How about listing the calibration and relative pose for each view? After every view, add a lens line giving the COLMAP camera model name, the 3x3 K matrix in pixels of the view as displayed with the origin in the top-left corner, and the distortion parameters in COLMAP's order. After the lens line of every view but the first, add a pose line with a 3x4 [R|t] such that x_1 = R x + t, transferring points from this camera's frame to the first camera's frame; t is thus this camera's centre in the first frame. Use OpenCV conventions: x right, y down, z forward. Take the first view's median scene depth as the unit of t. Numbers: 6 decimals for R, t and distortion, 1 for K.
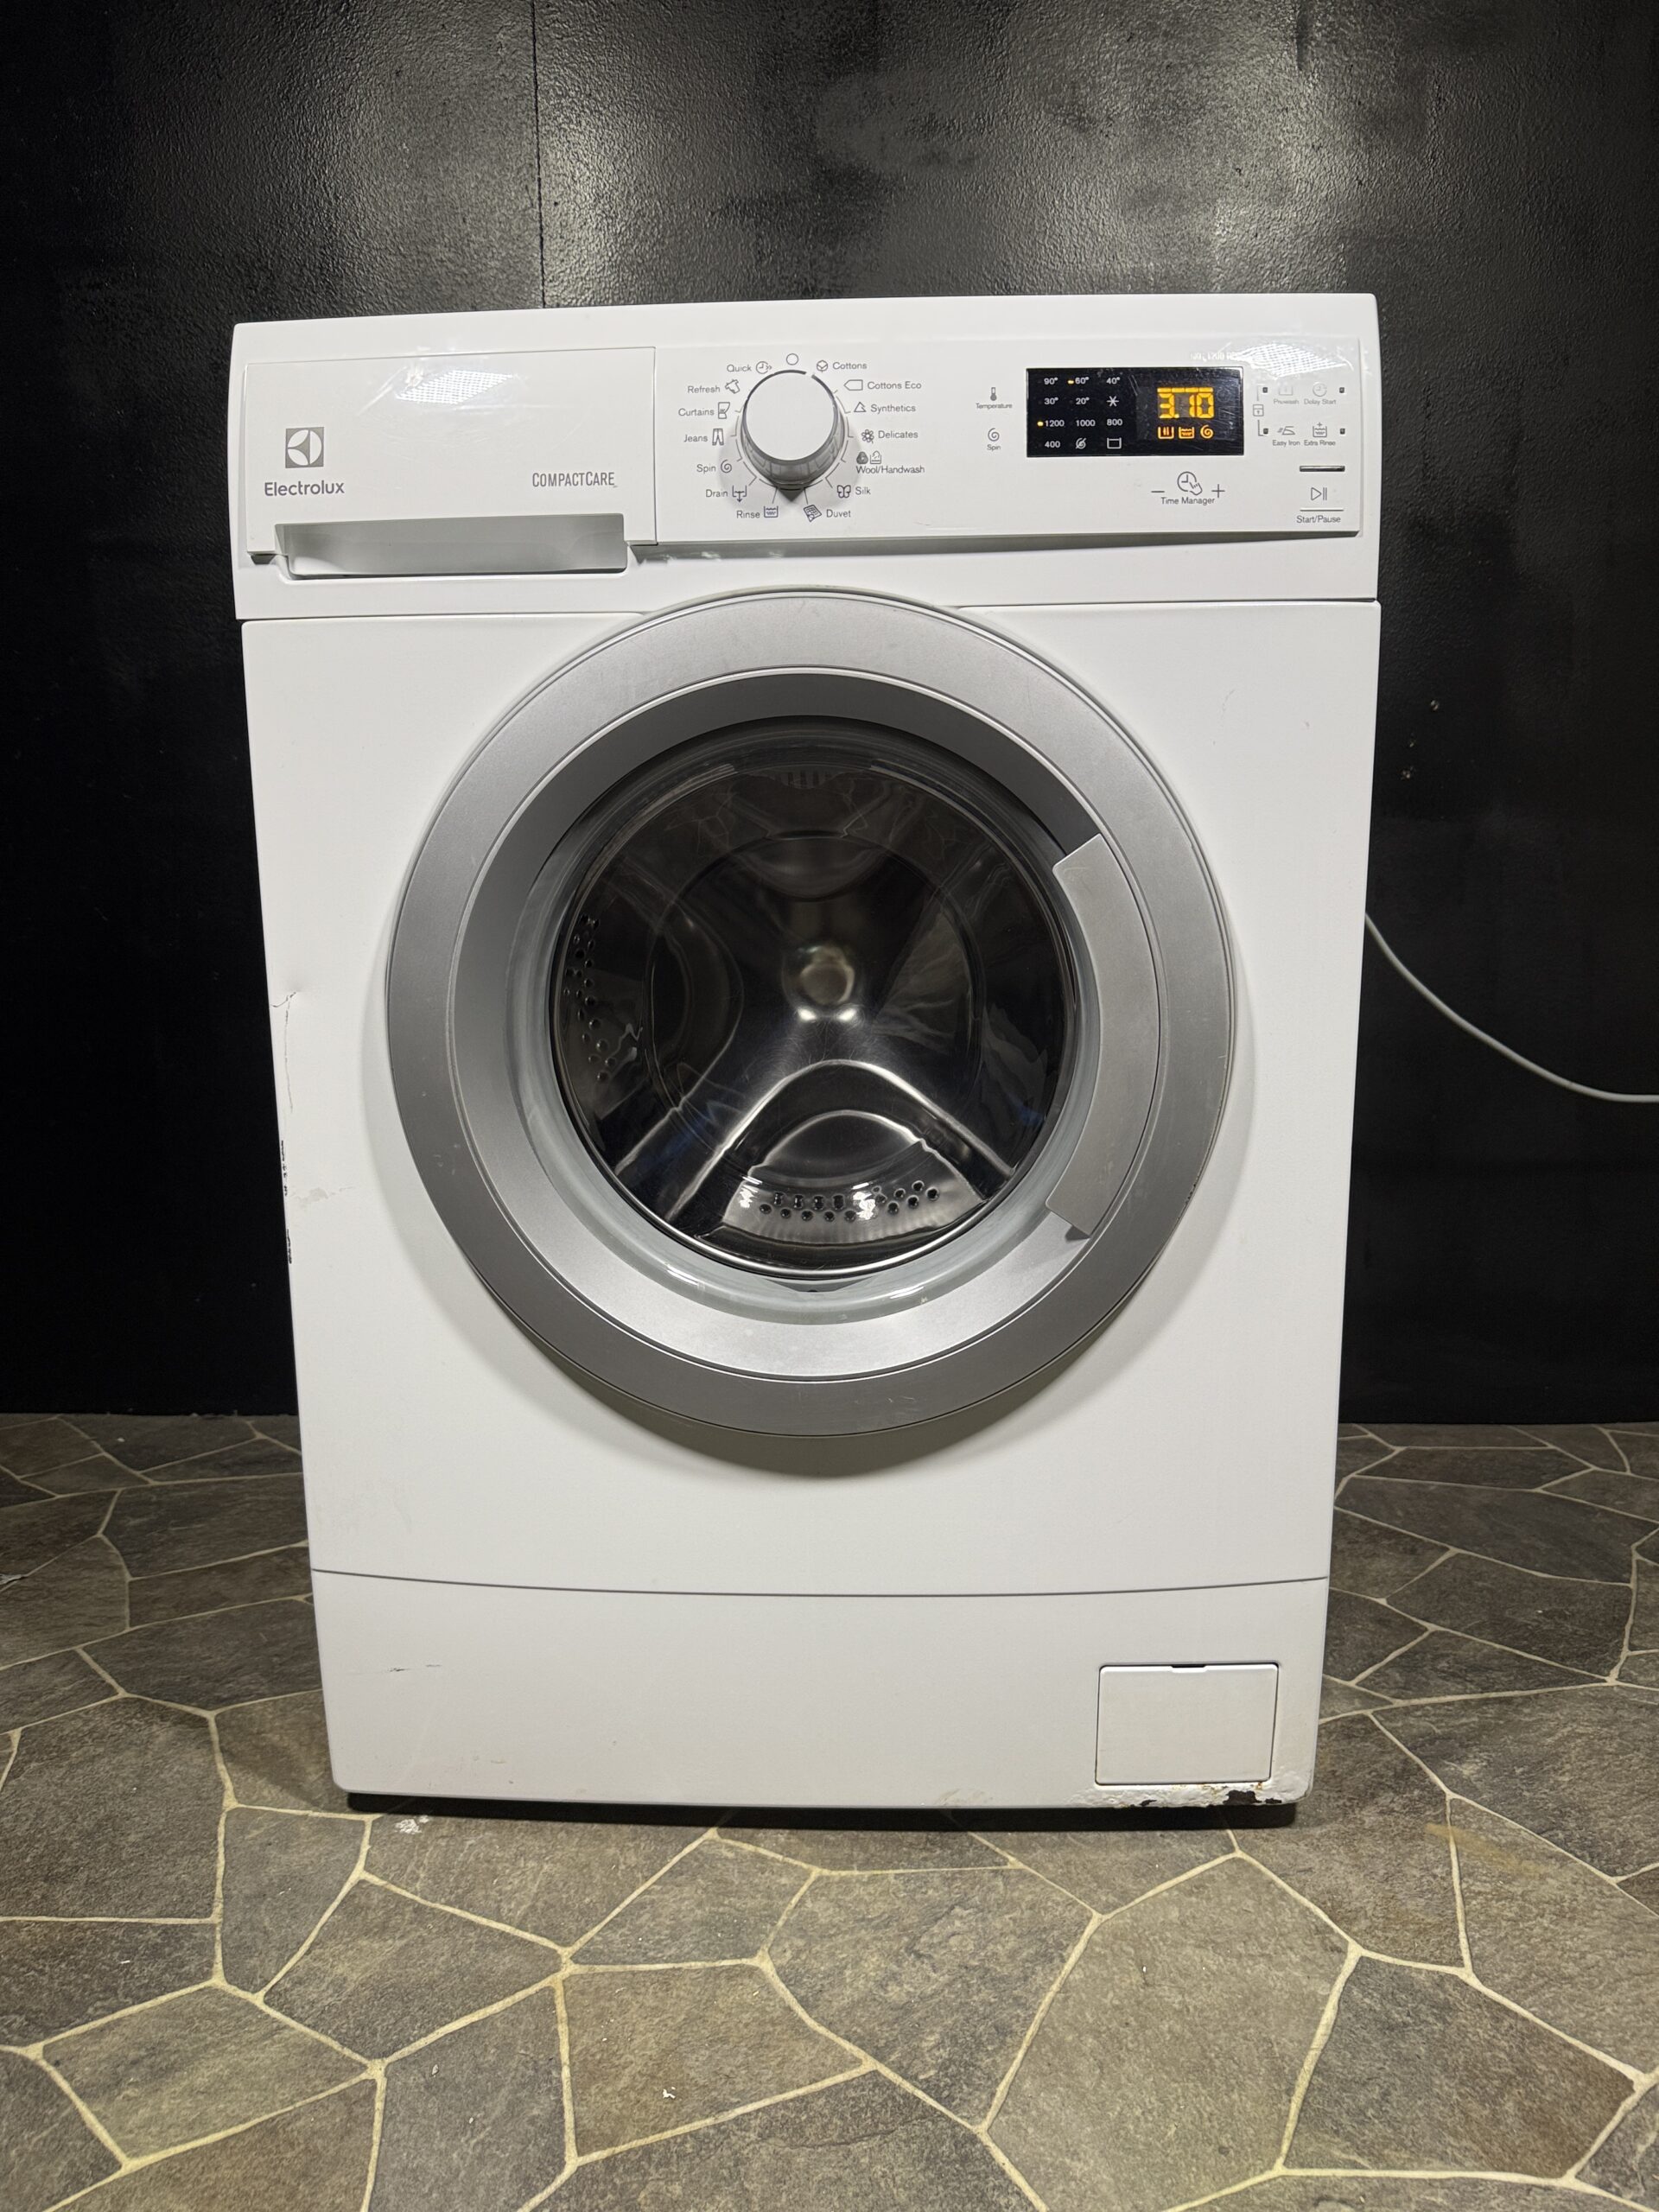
lens RADIAL K [[1574.5, 0, 831.3], [0, 1574.5, 1107.7], [0, 0, 1]] dist [-0.017197, 0.006426]
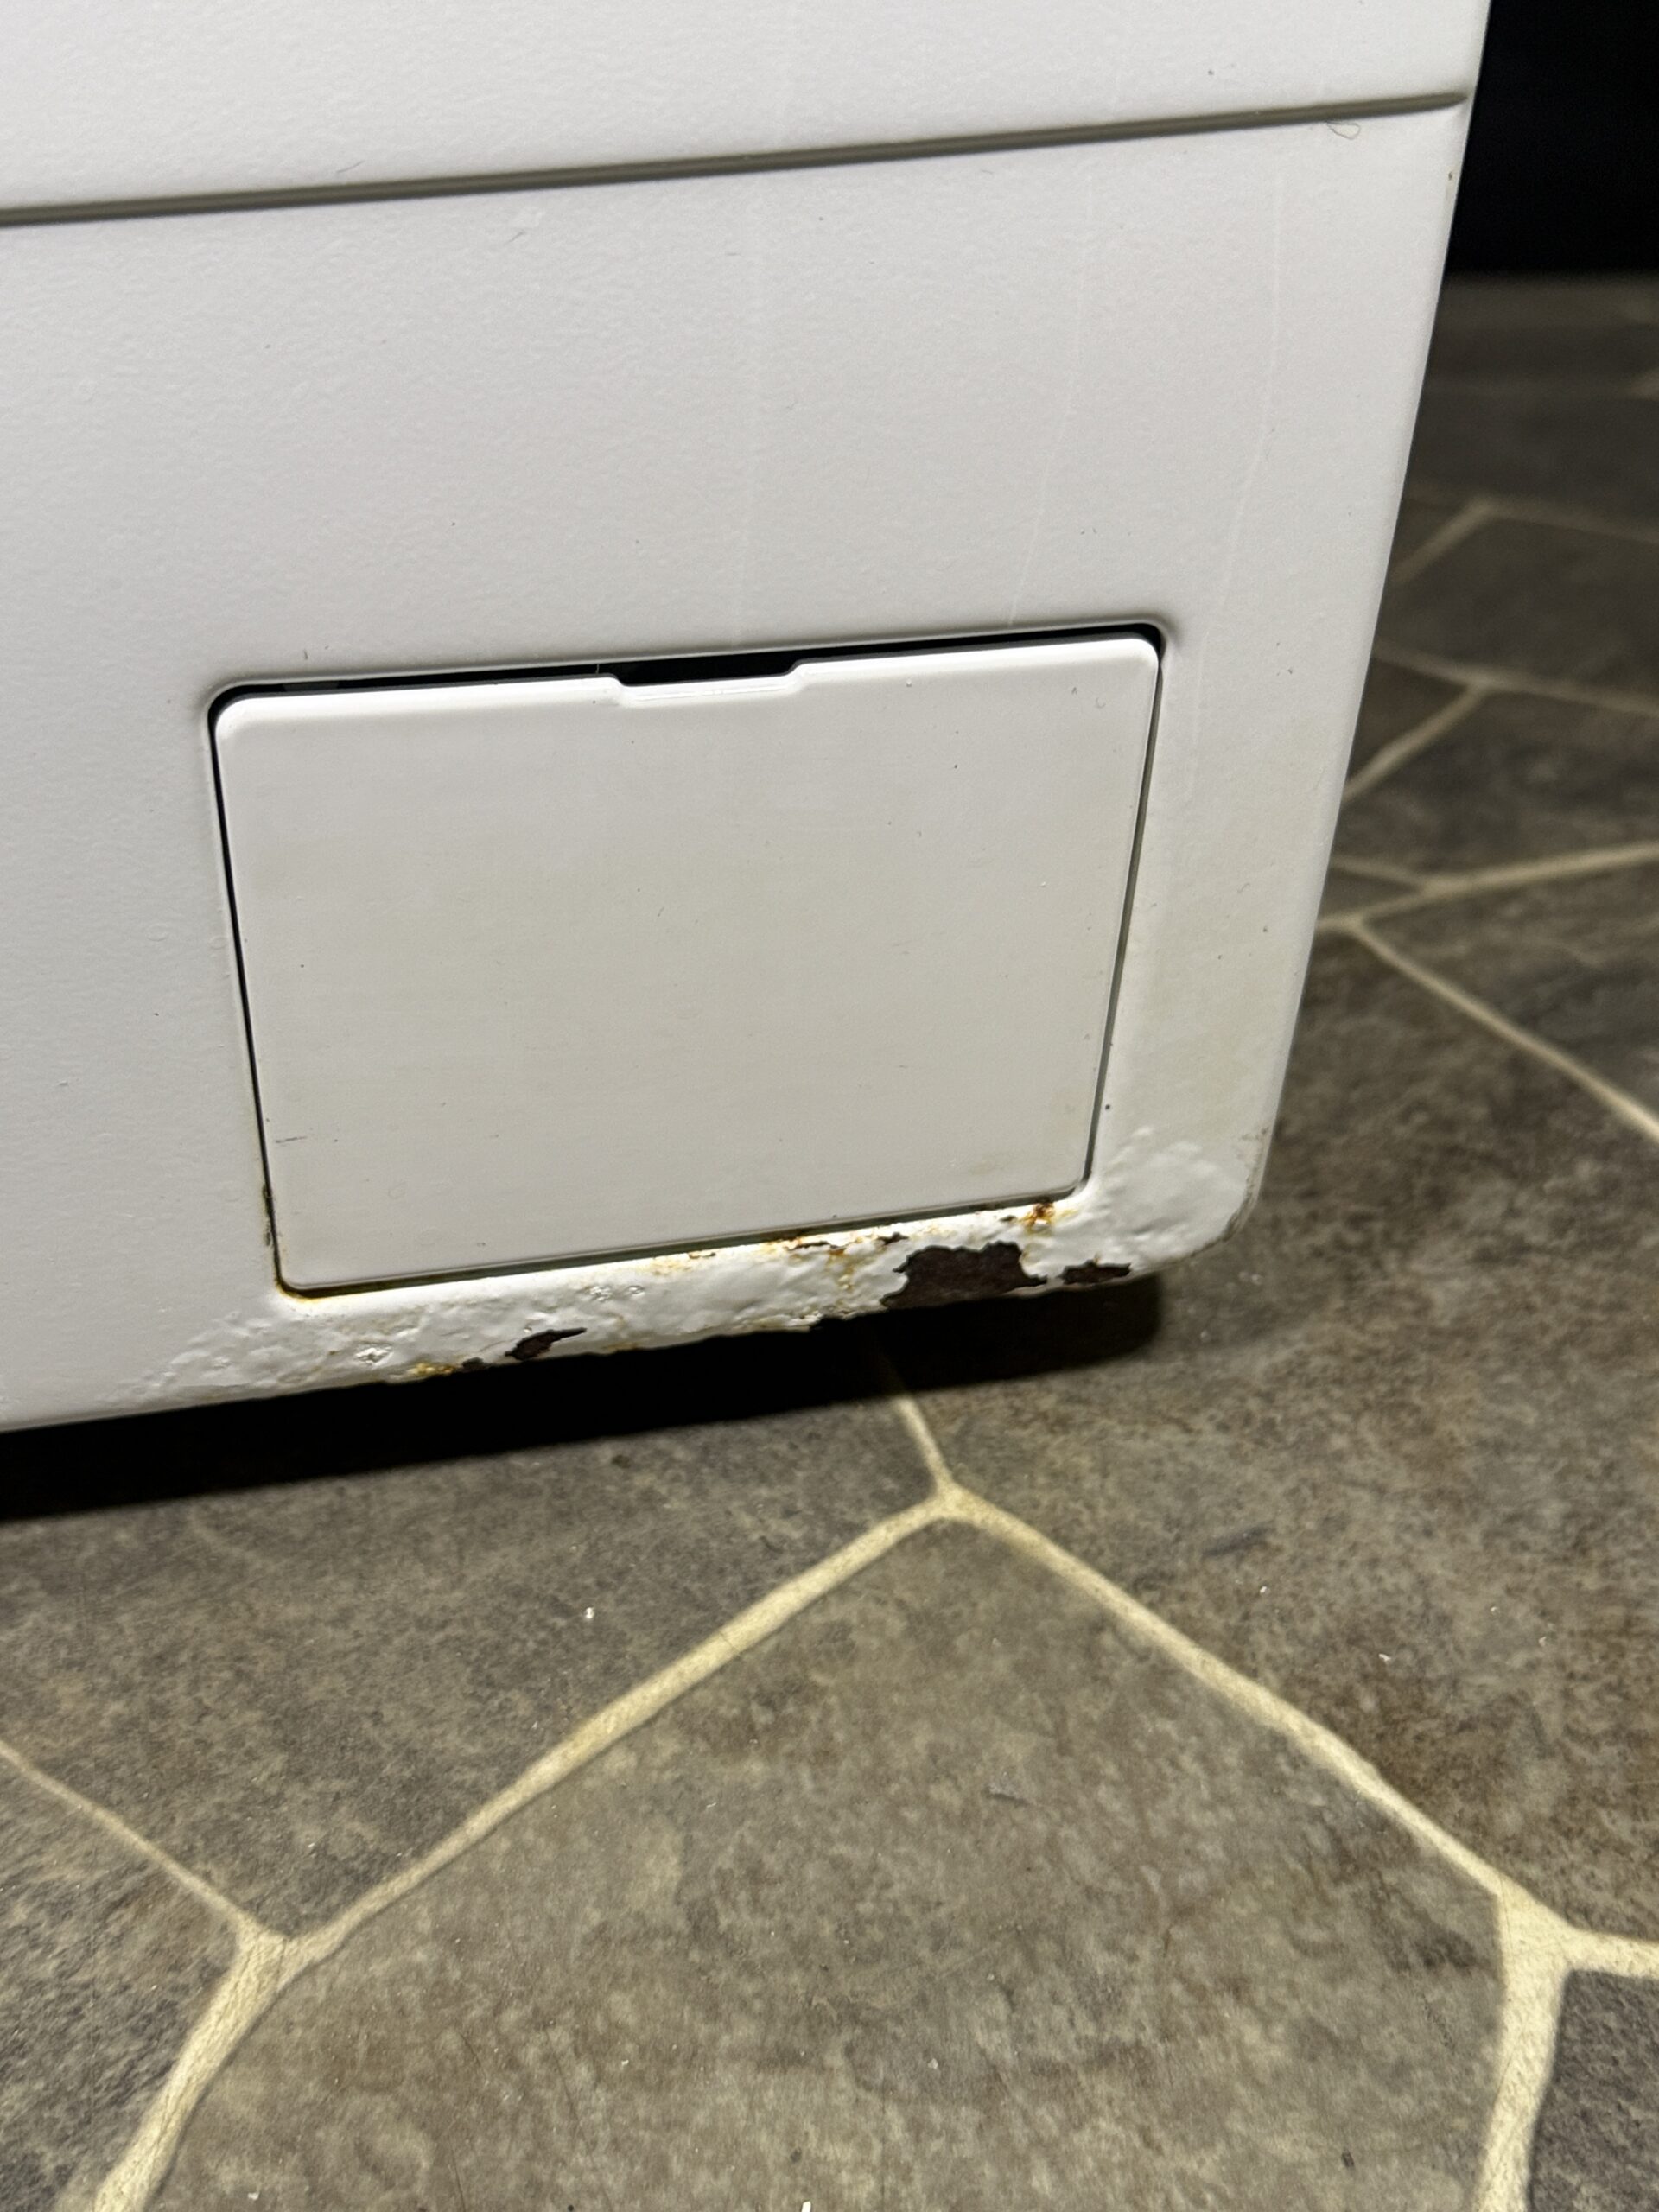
lens RADIAL K [[2314.7, 0, 816.1], [0, 2314.7, 1112.4], [0, 0, 1]] dist [0.033405, 0.000000]
pose [[0.971551, -0.096904, 0.216099, 0.183361], [0.009895, 0.928271, 0.371773, 0.314764], [-0.236624, -0.359058, 0.902821, 0.761293]]
